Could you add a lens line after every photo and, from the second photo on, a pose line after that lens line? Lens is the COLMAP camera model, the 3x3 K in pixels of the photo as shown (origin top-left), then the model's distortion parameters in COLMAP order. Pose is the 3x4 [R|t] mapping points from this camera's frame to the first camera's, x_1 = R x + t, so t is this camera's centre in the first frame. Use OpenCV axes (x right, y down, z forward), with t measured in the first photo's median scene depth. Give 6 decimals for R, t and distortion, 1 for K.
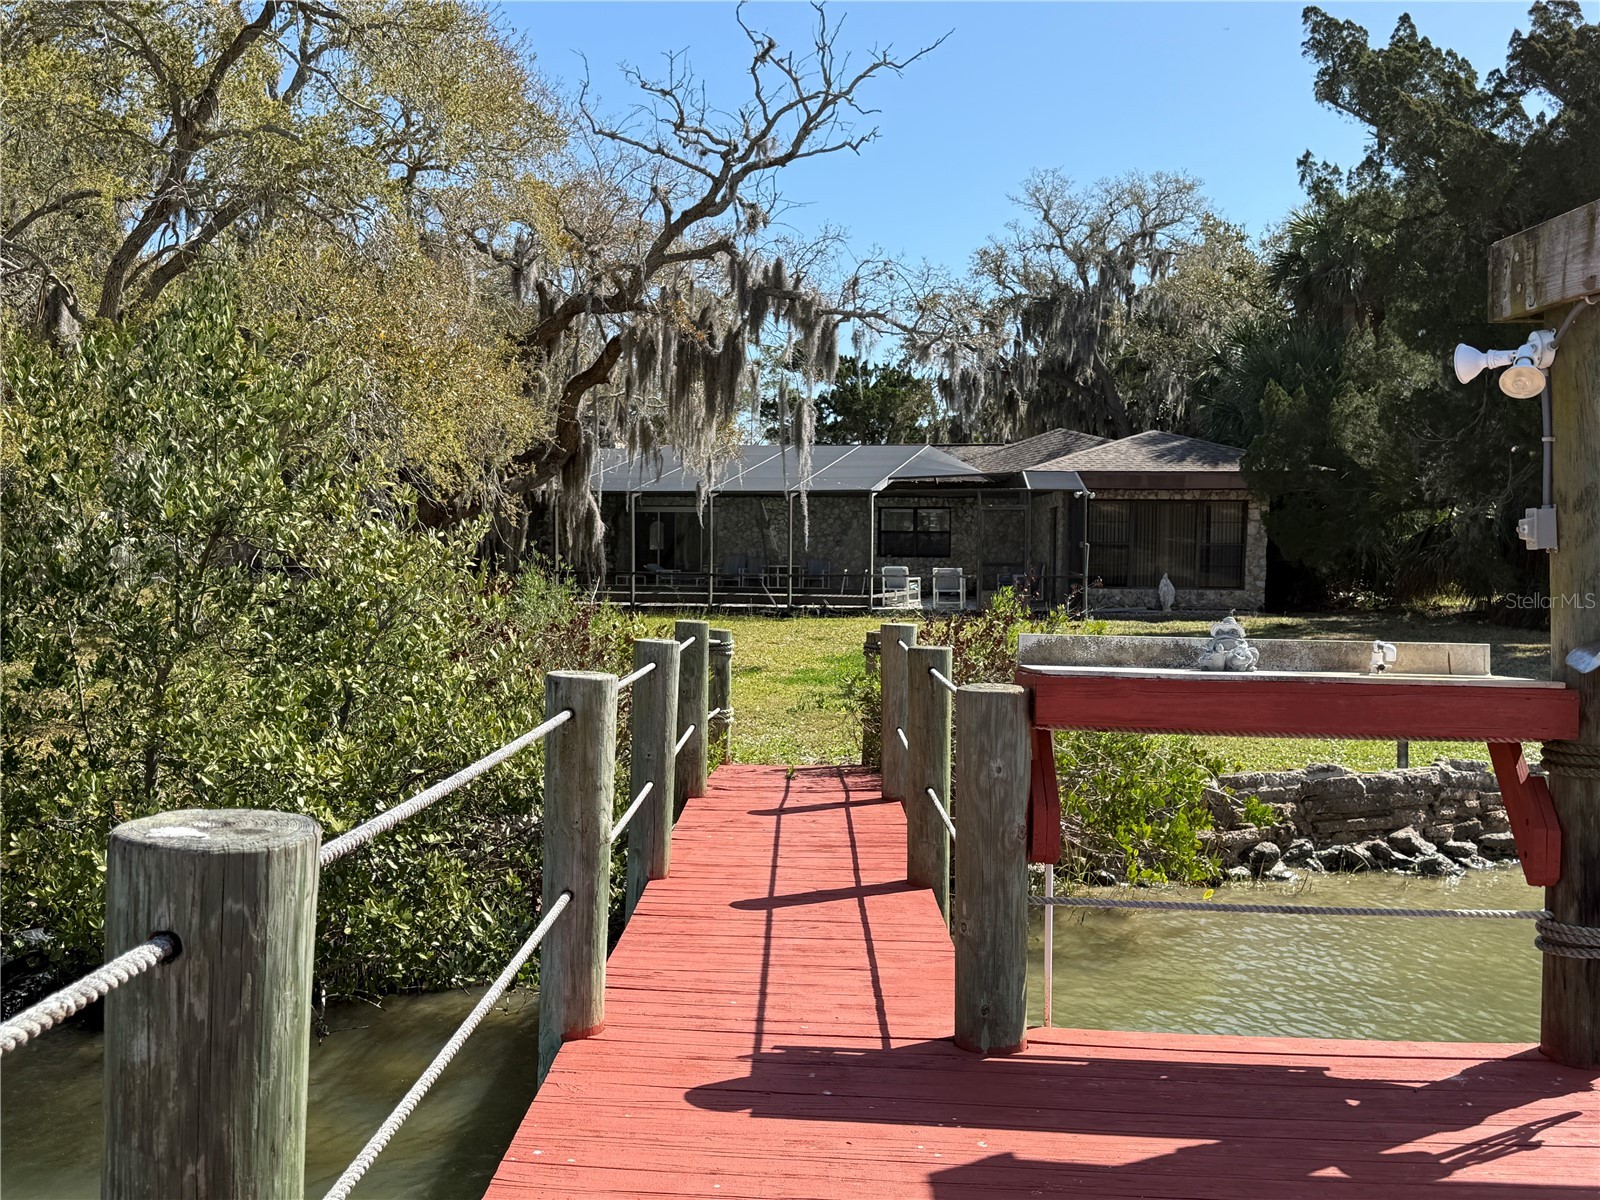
lens RADIAL K [[1695.6, 0, 805.9], [0, 1695.6, 596.7], [0, 0, 1]] dist [0.221832, -0.447687]
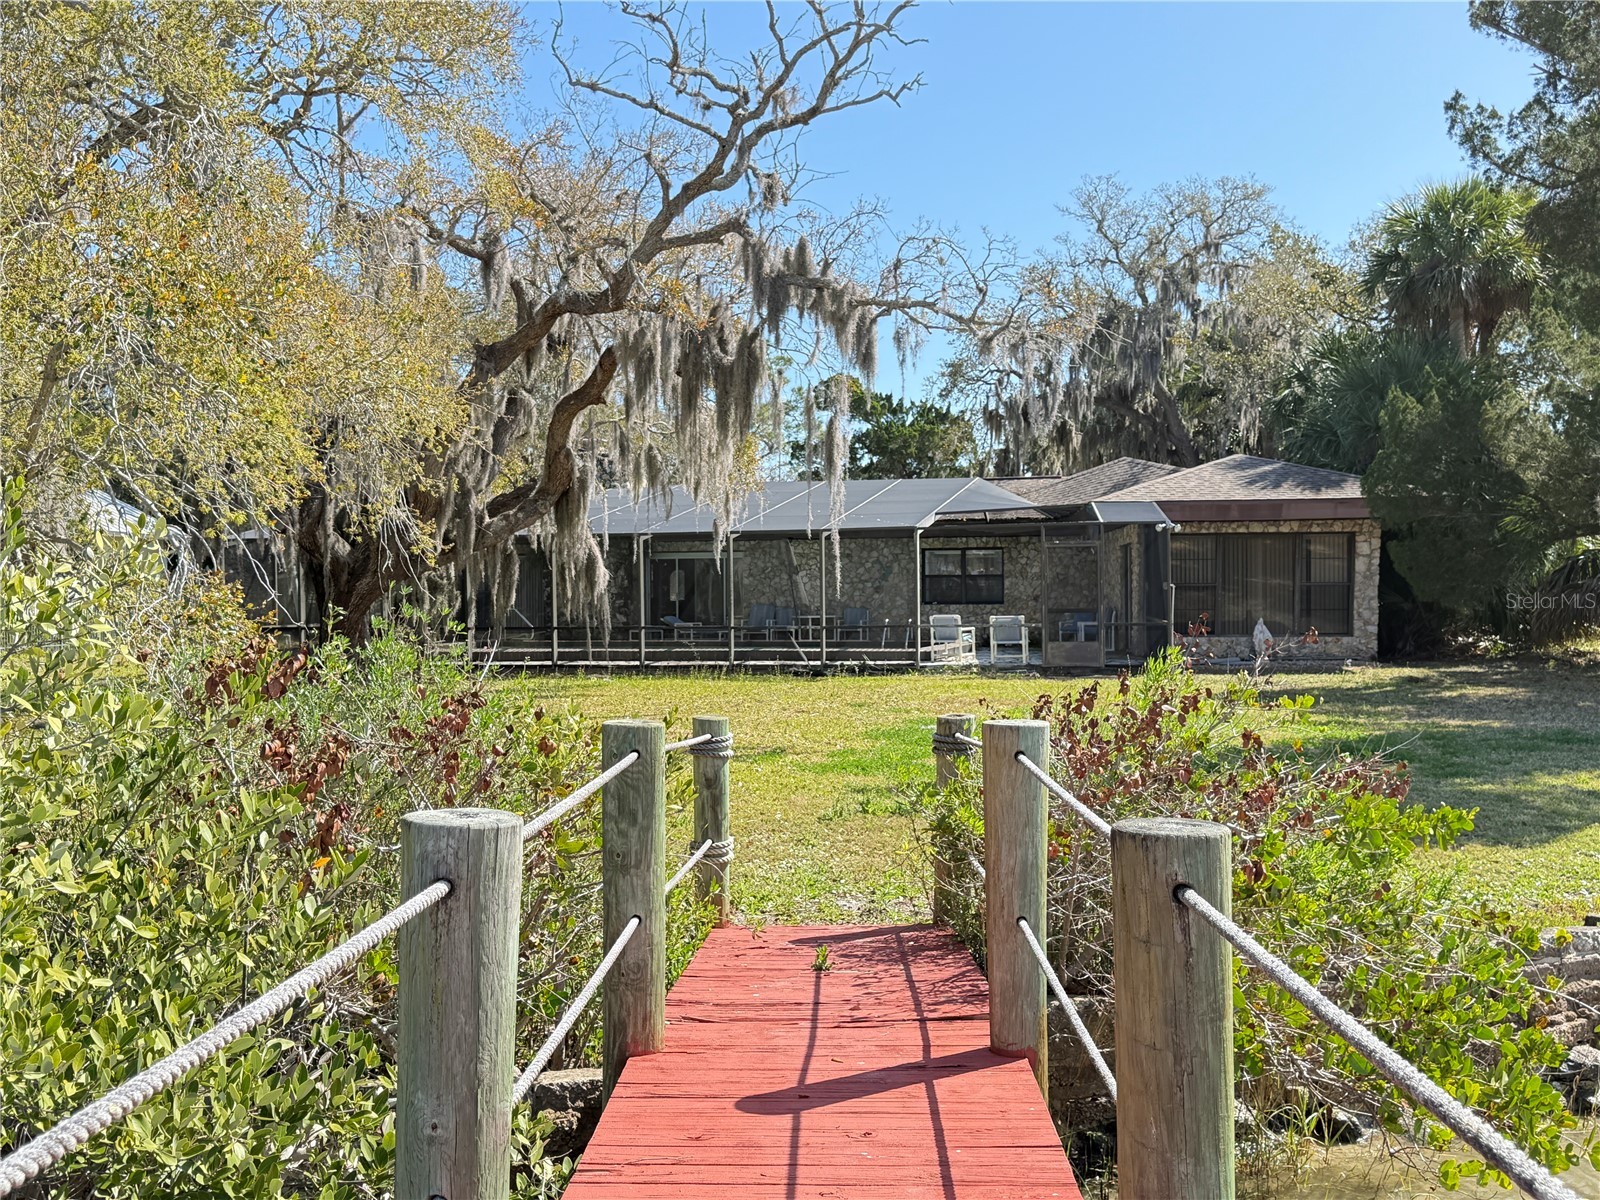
lens RADIAL K [[1695.6, 0, 805.9], [0, 1695.6, 596.7], [0, 0, 1]] dist [0.221832, -0.447687]
pose [[0.999643, -0.016586, -0.020935, 0.000050], [0.015962, 0.999433, -0.029637, -0.003343], [0.021414, 0.029292, 0.999341, 0.174303]]
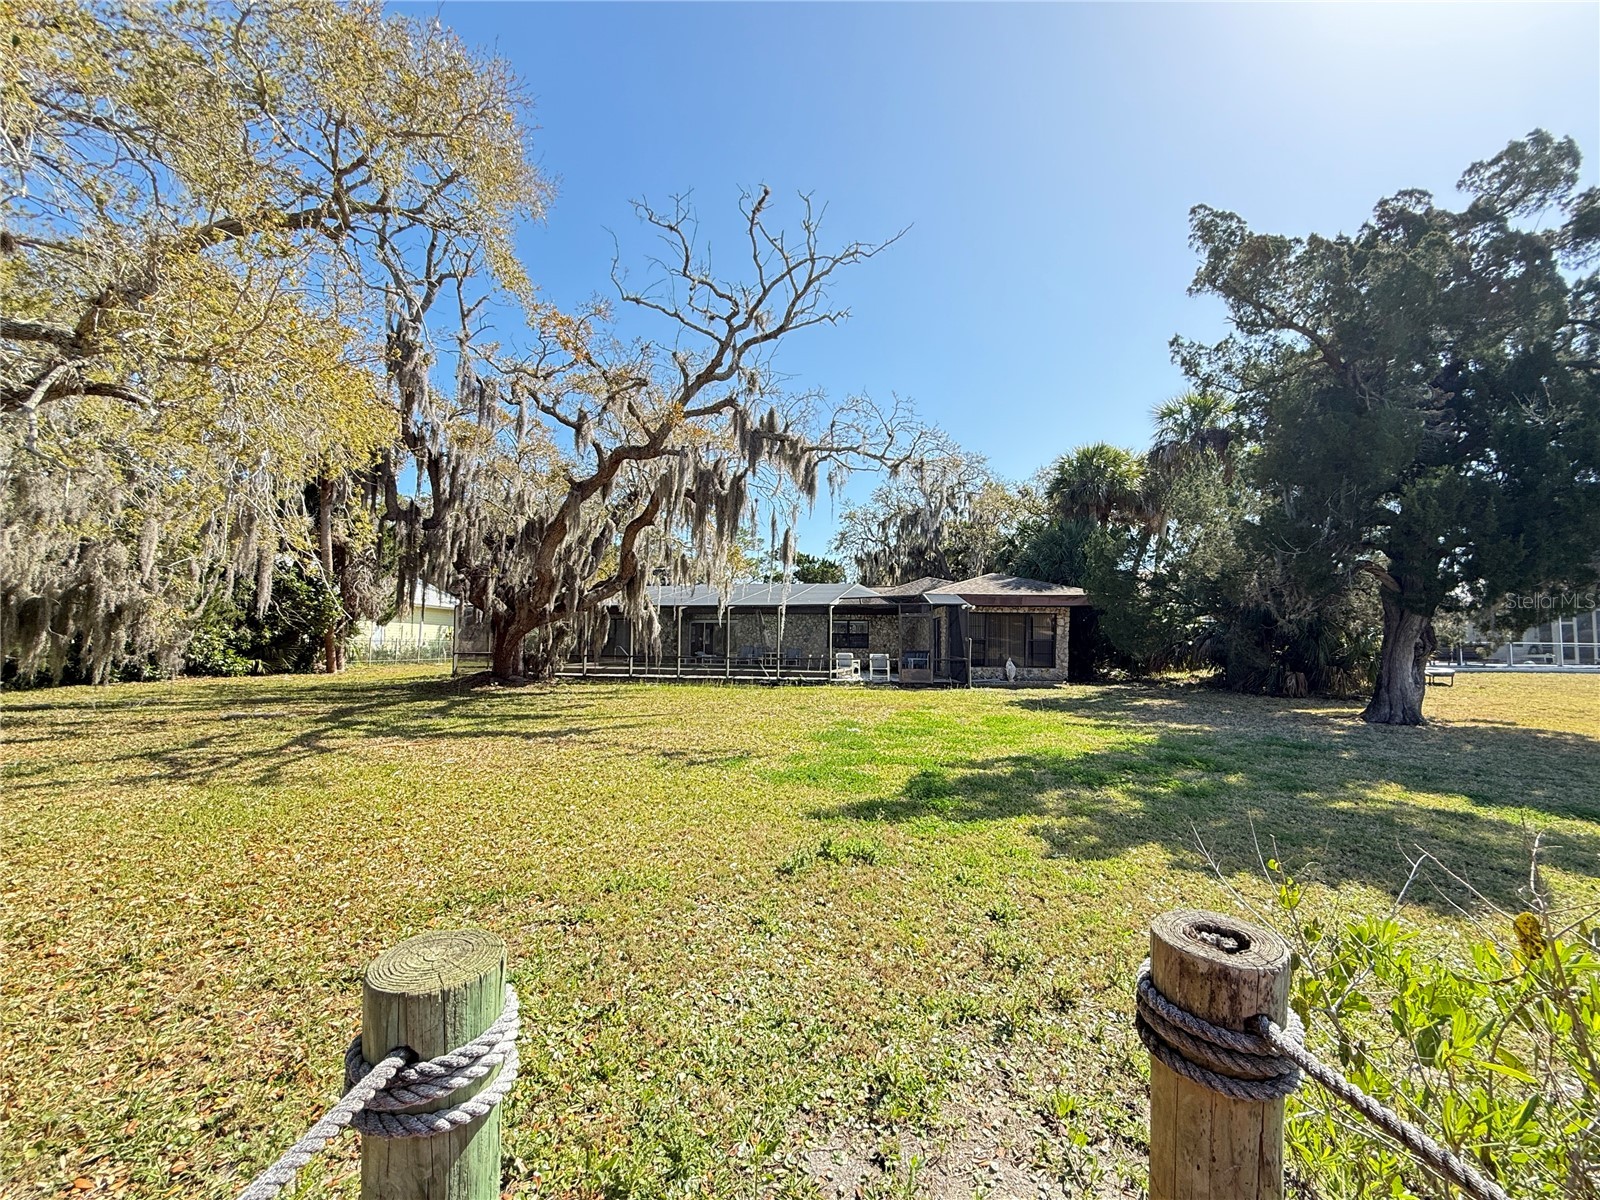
lens RADIAL K [[692.1, 0, 800.0], [0, 692.1, 600.0], [0, 0, 1]] dist [0.000415, 0.000003]
pose [[0.999720, 0.004298, 0.023279, -0.005706], [-0.002050, 0.995405, -0.095731, -0.006615], [-0.023584, 0.095657, 0.995135, 0.452948]]
